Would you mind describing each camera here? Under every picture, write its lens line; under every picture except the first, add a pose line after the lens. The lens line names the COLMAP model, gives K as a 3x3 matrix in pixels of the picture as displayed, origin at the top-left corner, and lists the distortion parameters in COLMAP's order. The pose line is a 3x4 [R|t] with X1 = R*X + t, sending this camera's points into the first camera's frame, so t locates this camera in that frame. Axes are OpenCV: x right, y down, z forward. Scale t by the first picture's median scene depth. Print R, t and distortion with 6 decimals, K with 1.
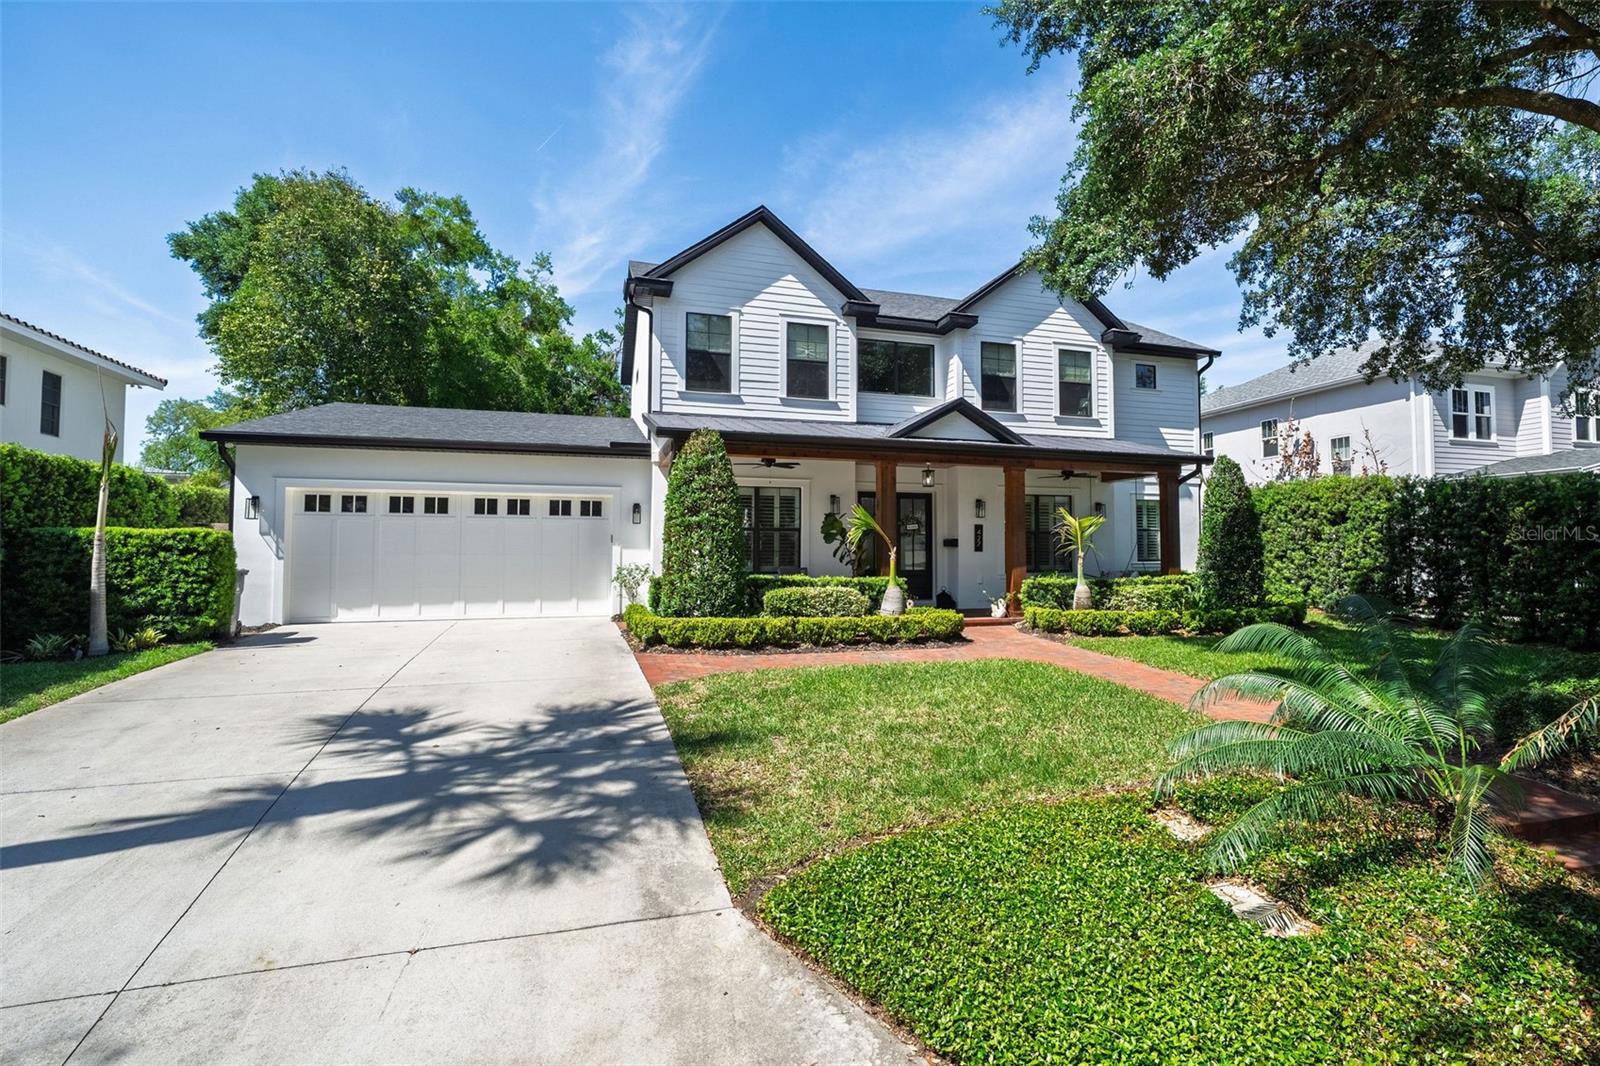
lens RADIAL K [[847.7, 0, 806.8], [0, 847.7, 484.0], [0, 0, 1]] dist [0.005777, 0.000607]
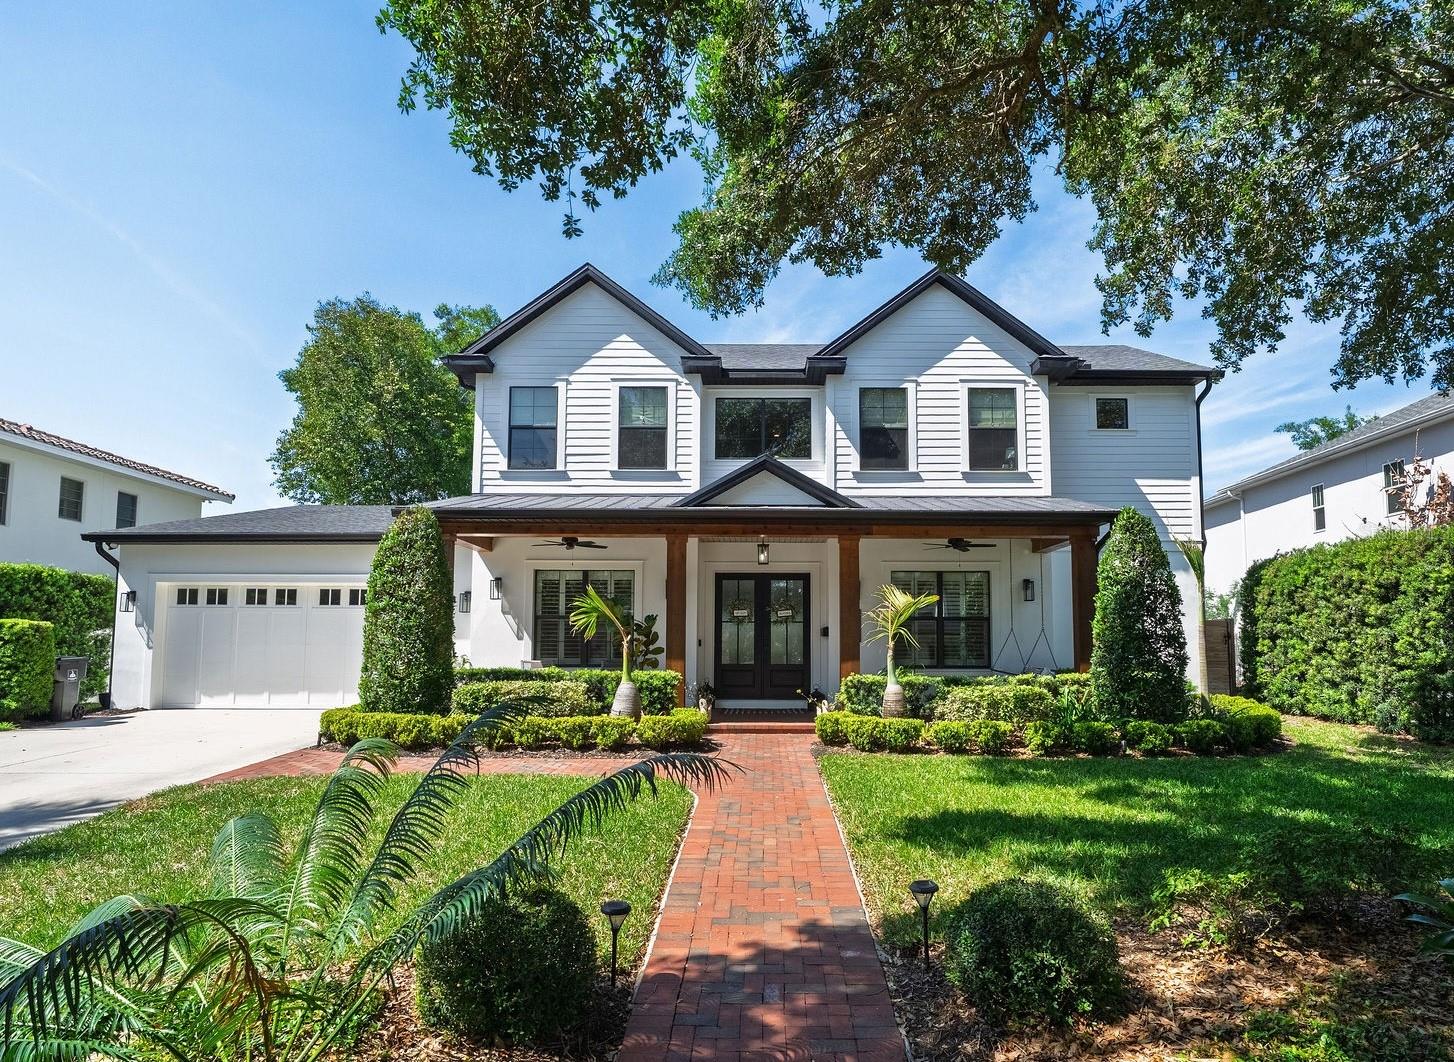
lens RADIAL K [[902.1, 0, 727.0], [0, 902.1, 531.0], [0, 0, 1]] dist [-0.005151, -0.002512]
pose [[0.940170, -0.041658, -0.338149, 0.398804], [0.026303, 0.998409, -0.049868, 0.012999], [0.339688, 0.037990, 0.939771, 0.140182]]
